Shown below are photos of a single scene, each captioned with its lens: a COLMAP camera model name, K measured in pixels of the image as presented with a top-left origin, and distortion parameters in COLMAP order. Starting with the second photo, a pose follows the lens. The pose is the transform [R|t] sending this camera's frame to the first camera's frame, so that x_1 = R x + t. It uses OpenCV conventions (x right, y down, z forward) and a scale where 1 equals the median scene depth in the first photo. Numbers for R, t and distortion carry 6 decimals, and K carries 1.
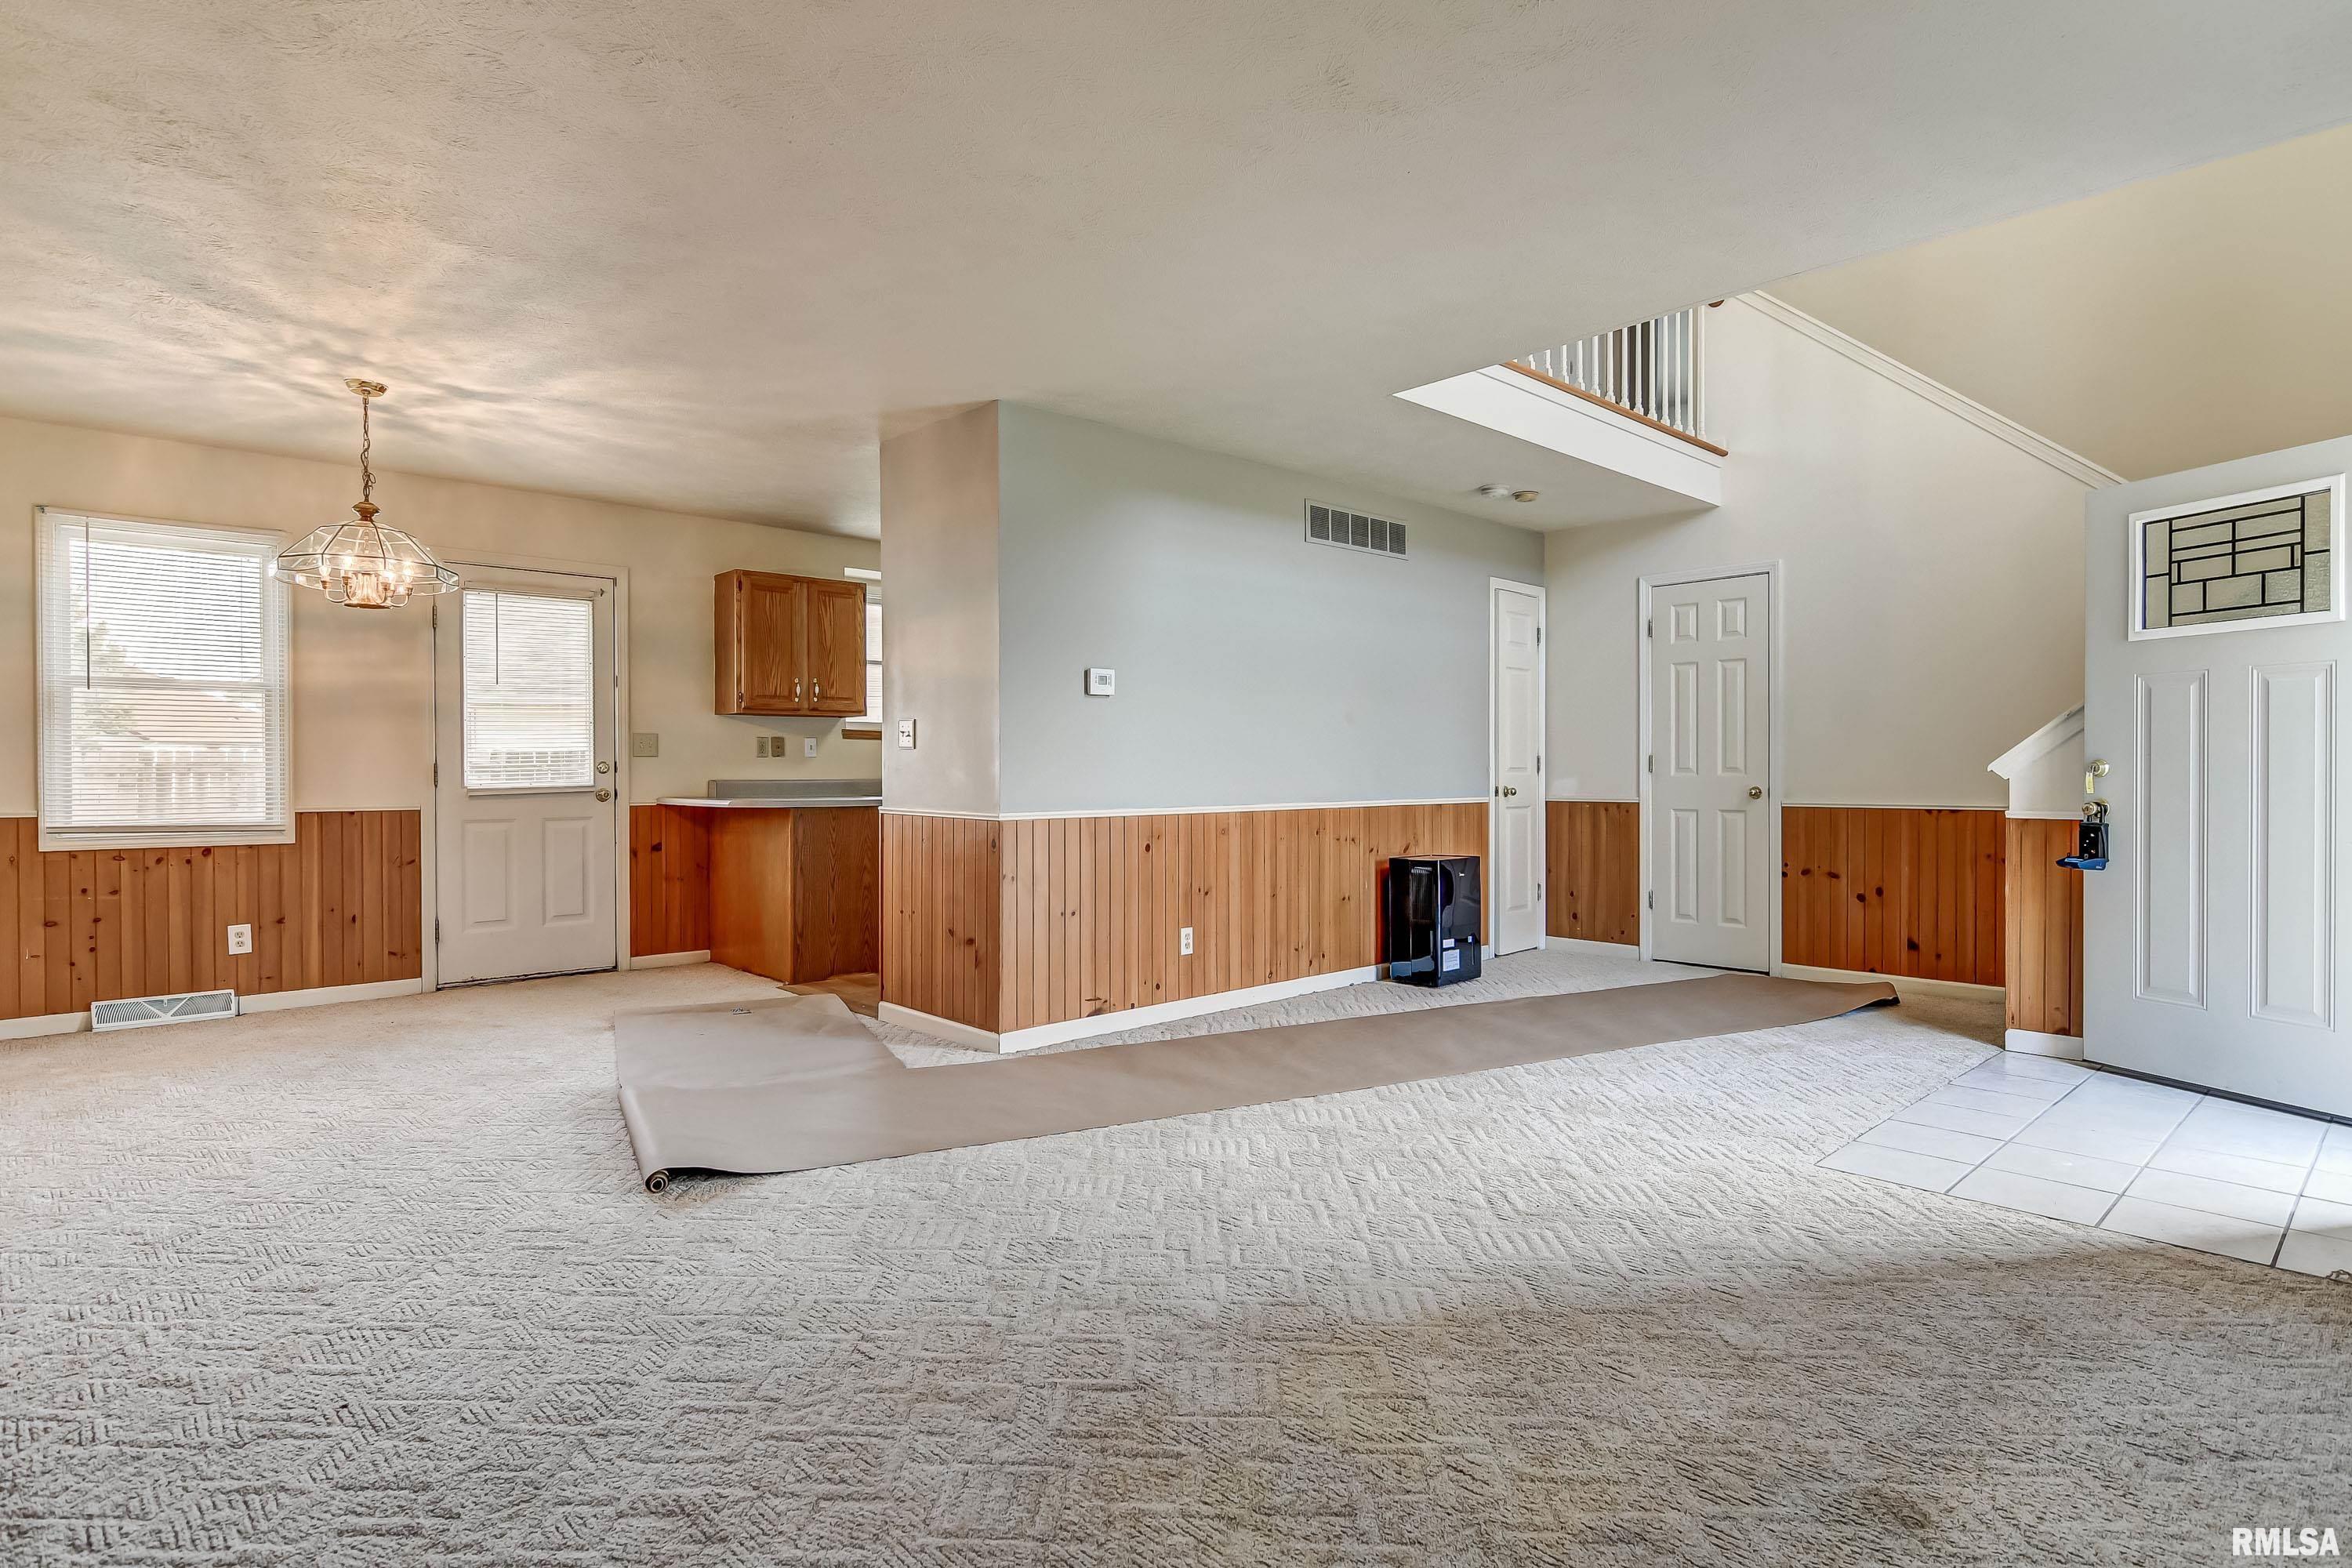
lens RADIAL K [[1211.4, 0, 1176.0], [0, 1211.4, 784.0], [0, 0, 1]] dist [0.001882, 0.000199]
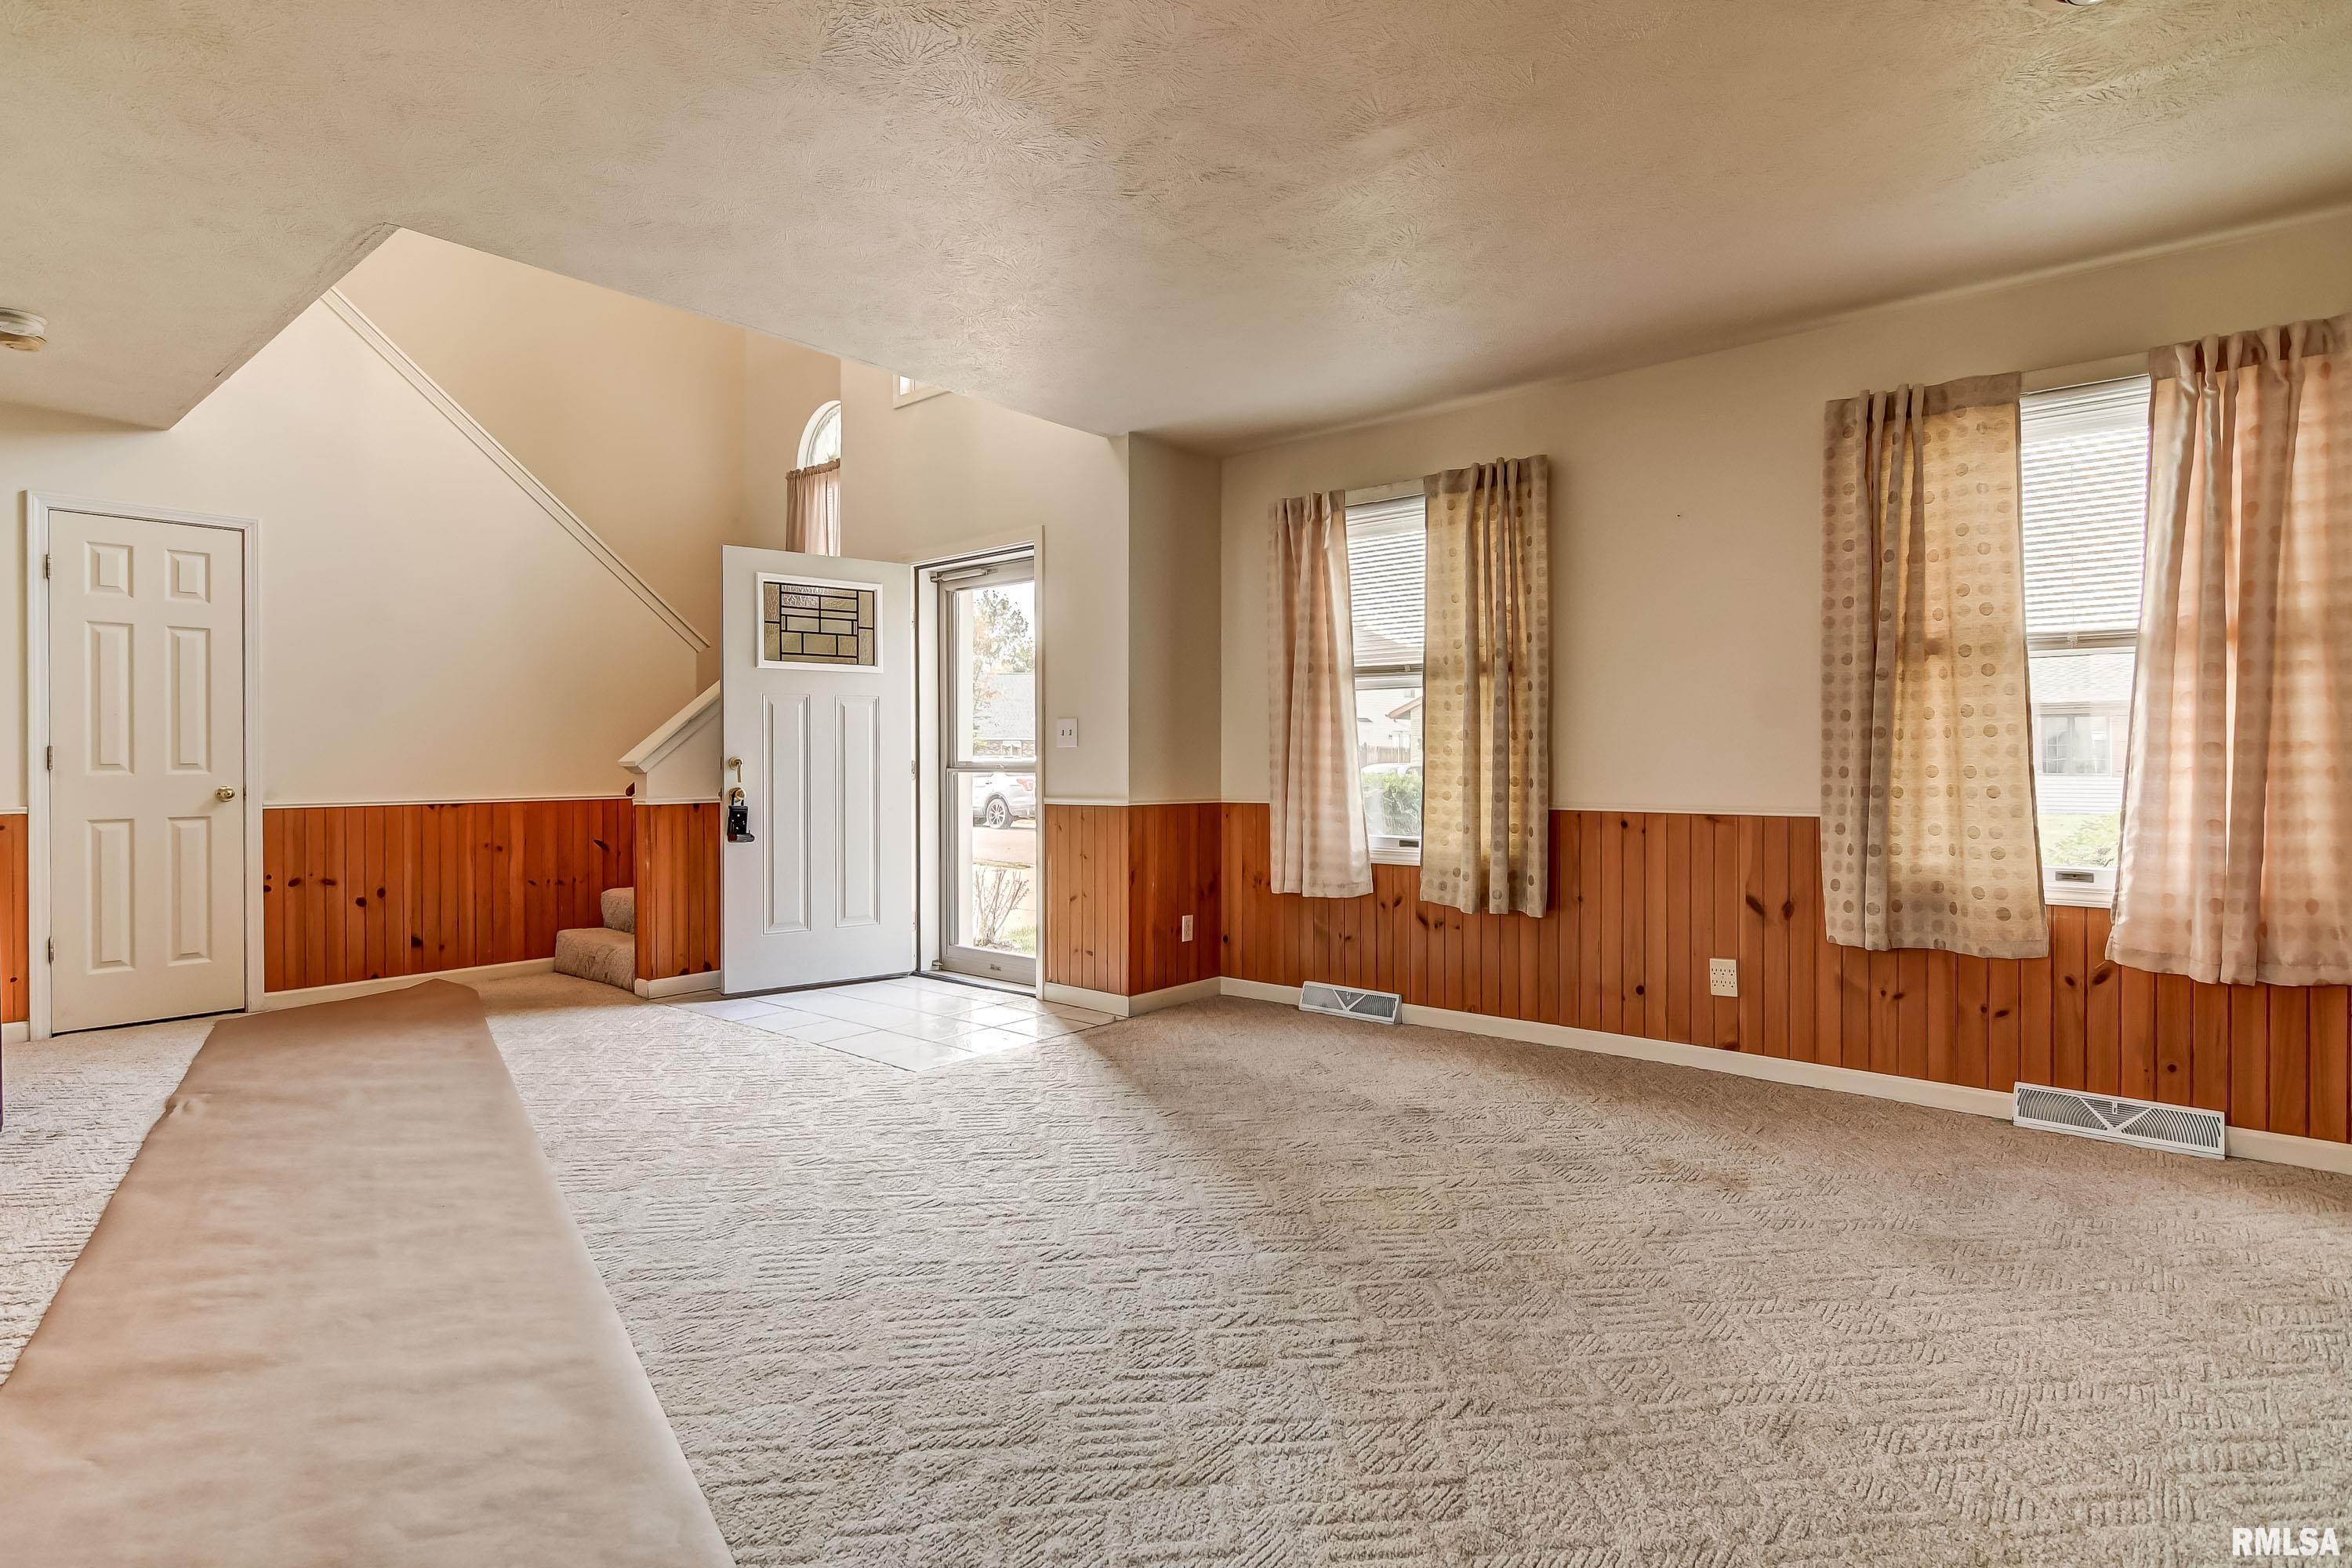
lens RADIAL K [[1164.9, 0, 1176.0], [0, 1164.9, 784.0], [0, 0, 1]] dist [-0.000275, -0.000127]
pose [[-0.112157, -0.020078, 0.993488, -0.488649], [0.016025, 0.999629, 0.022011, -0.008728], [-0.993561, 0.018389, -0.111794, 0.583467]]
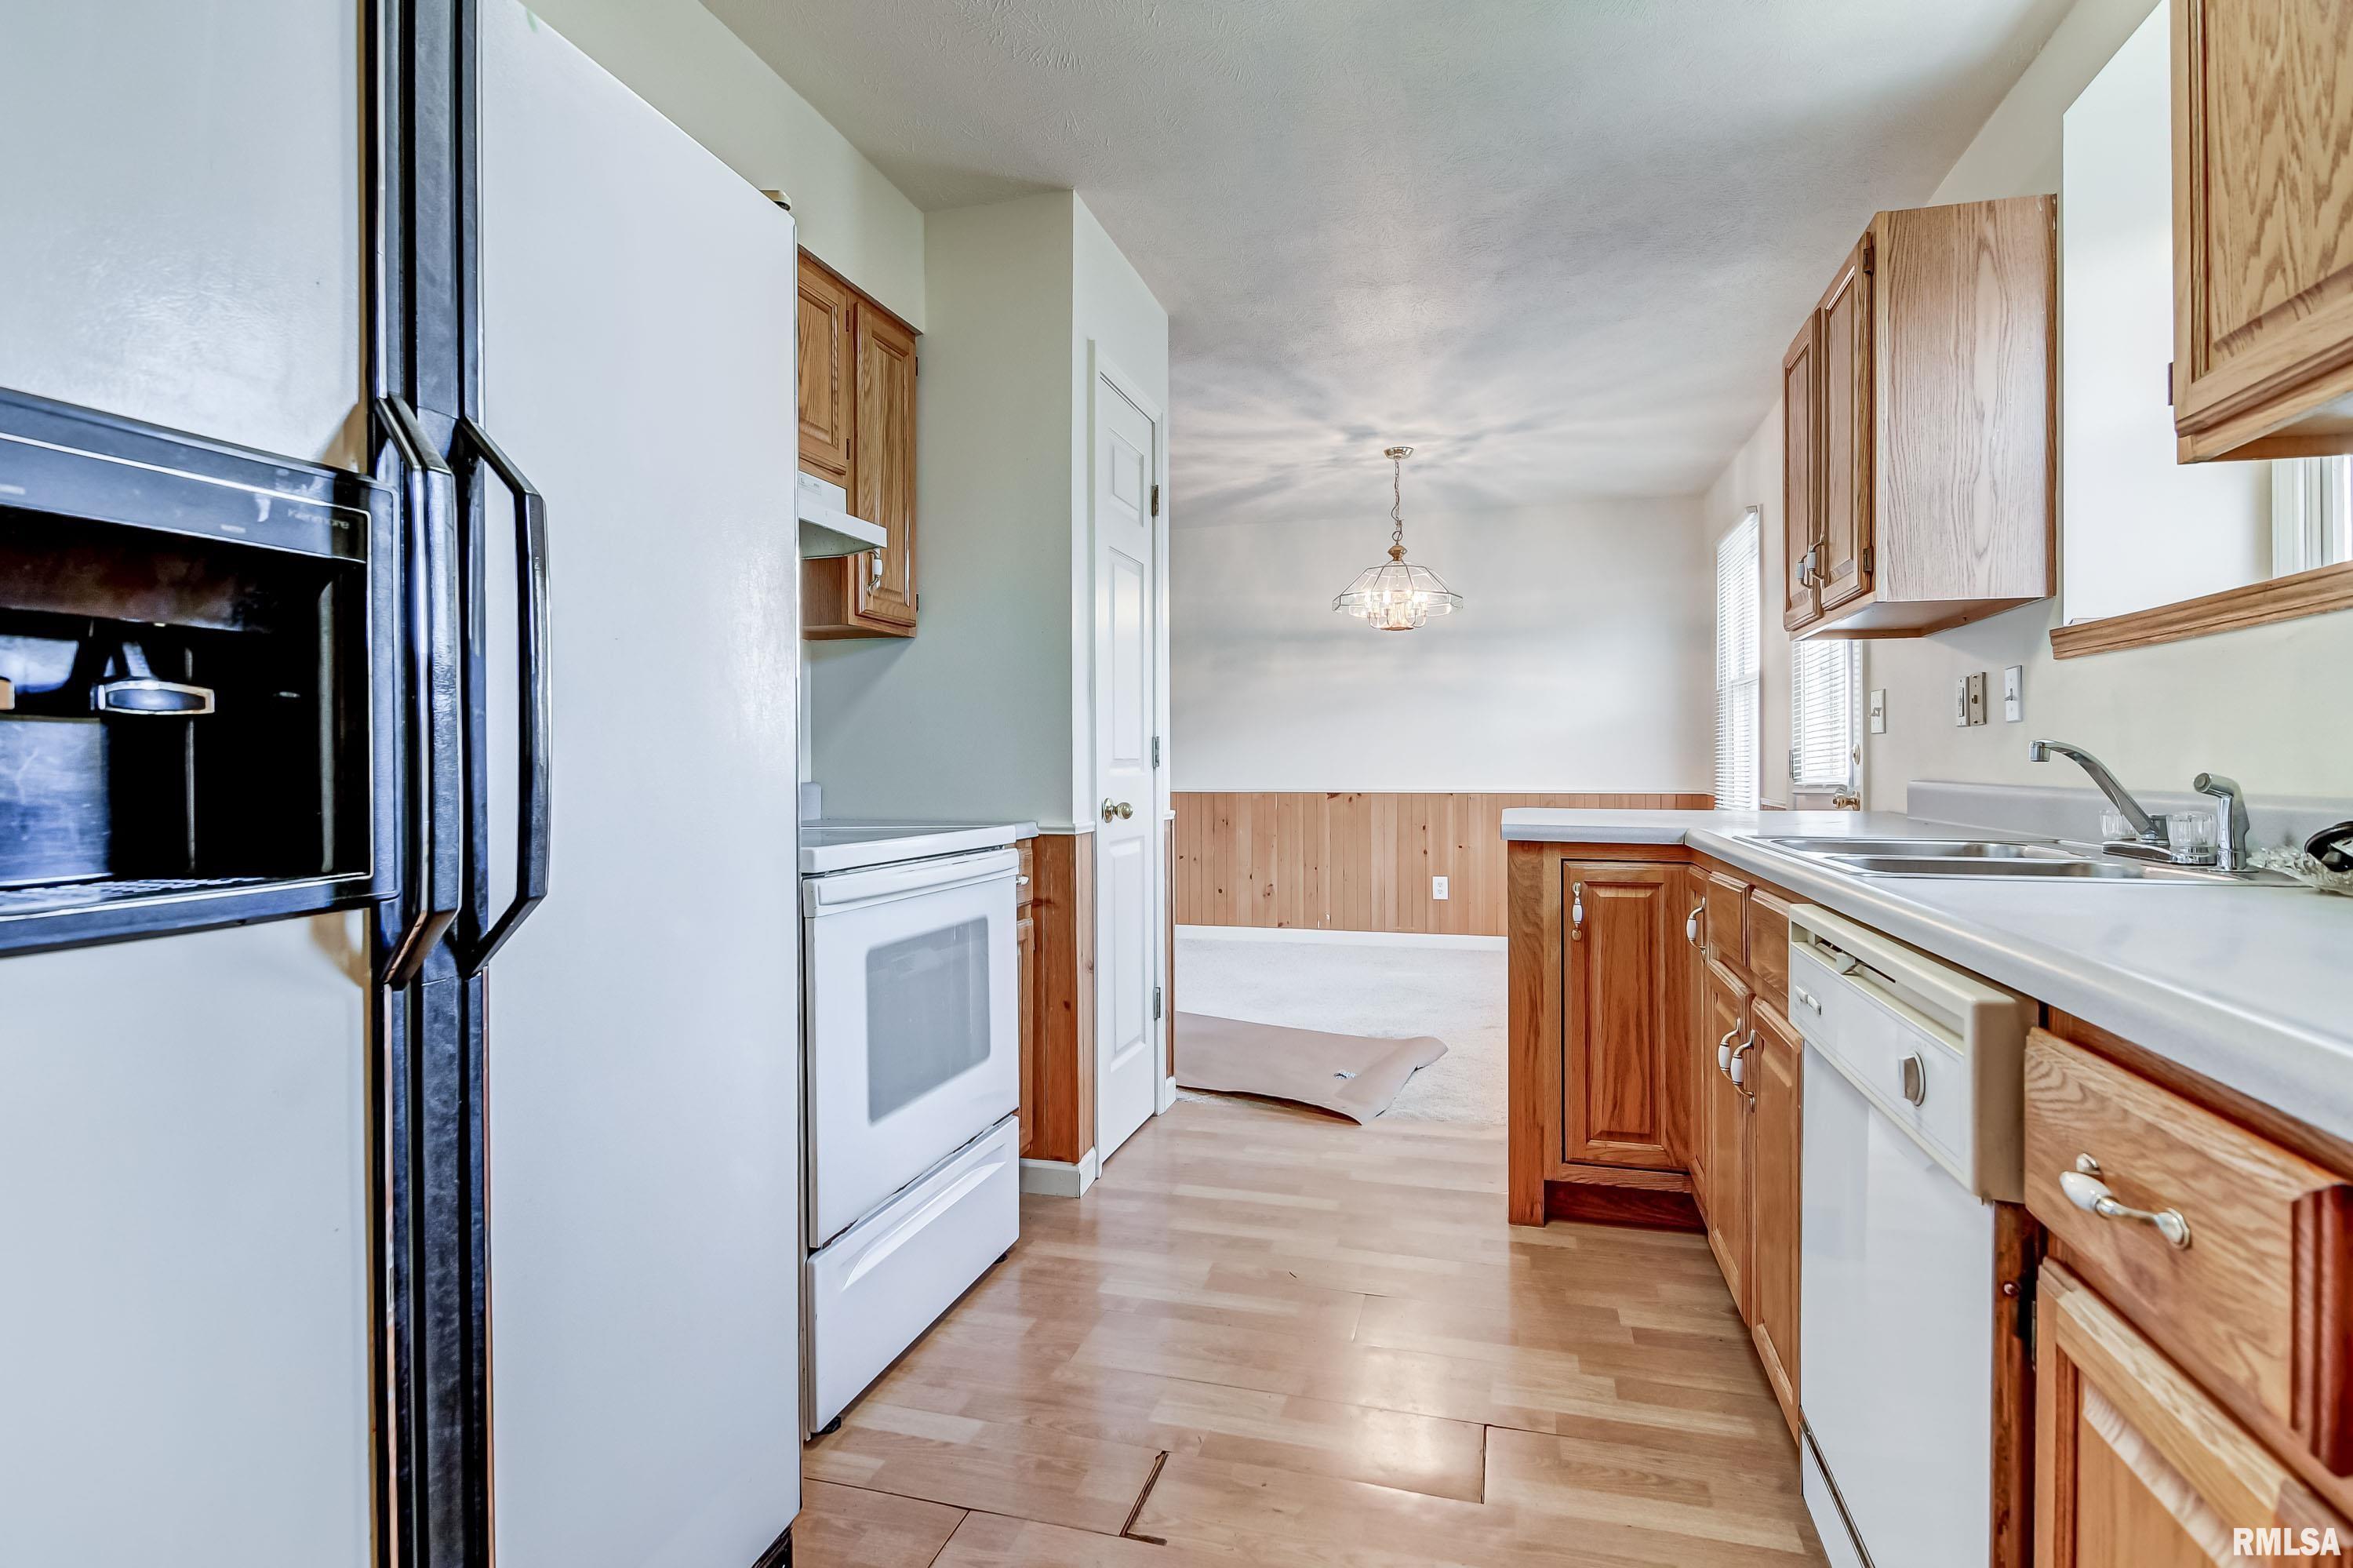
lens RADIAL K [[1131.5, 0, 1179.3], [0, 1131.5, 764.8], [0, 0, 1]] dist [0.009411, -0.009680]
pose [[-0.859193, 0.004080, -0.511635, 0.108913], [-0.003548, 0.999897, 0.013930, -0.019481], [0.511639, 0.013784, -0.859090, 1.667748]]
